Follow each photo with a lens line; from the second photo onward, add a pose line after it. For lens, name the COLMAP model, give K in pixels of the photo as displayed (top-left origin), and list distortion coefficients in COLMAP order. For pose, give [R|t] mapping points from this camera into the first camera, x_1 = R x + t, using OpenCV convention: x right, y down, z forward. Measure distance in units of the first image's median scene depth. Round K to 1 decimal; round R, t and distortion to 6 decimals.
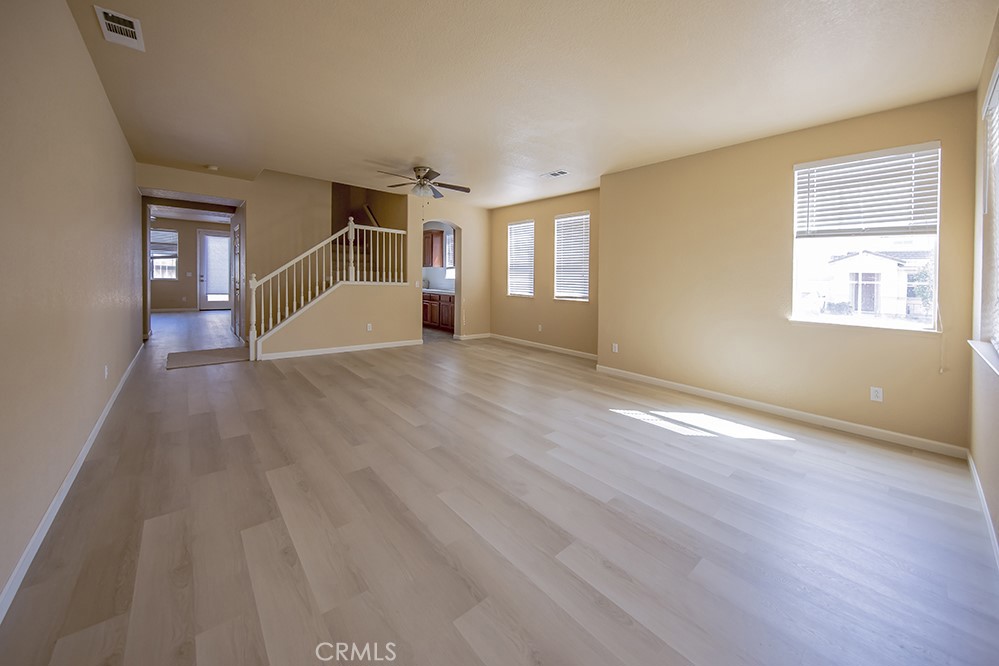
lens RADIAL K [[360.2, 0, 494.8], [0, 360.2, 300.4], [0, 0, 1]] dist [-0.000264, -0.000066]
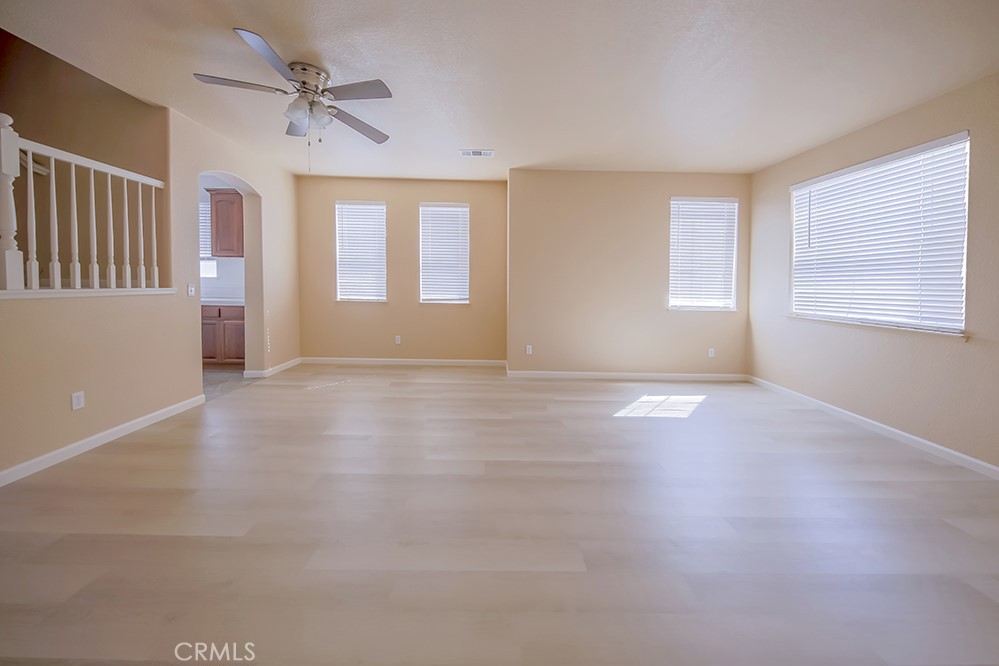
lens RADIAL K [[333.3, 0, 500.1], [0, 333.3, 292.1], [0, 0, 1]] dist [0.000638, -0.000119]
pose [[0.641924, -0.038250, 0.765813, -0.310284], [0.042819, 0.998985, 0.014003, -0.031212], [-0.765571, 0.023803, 0.642910, 0.366547]]
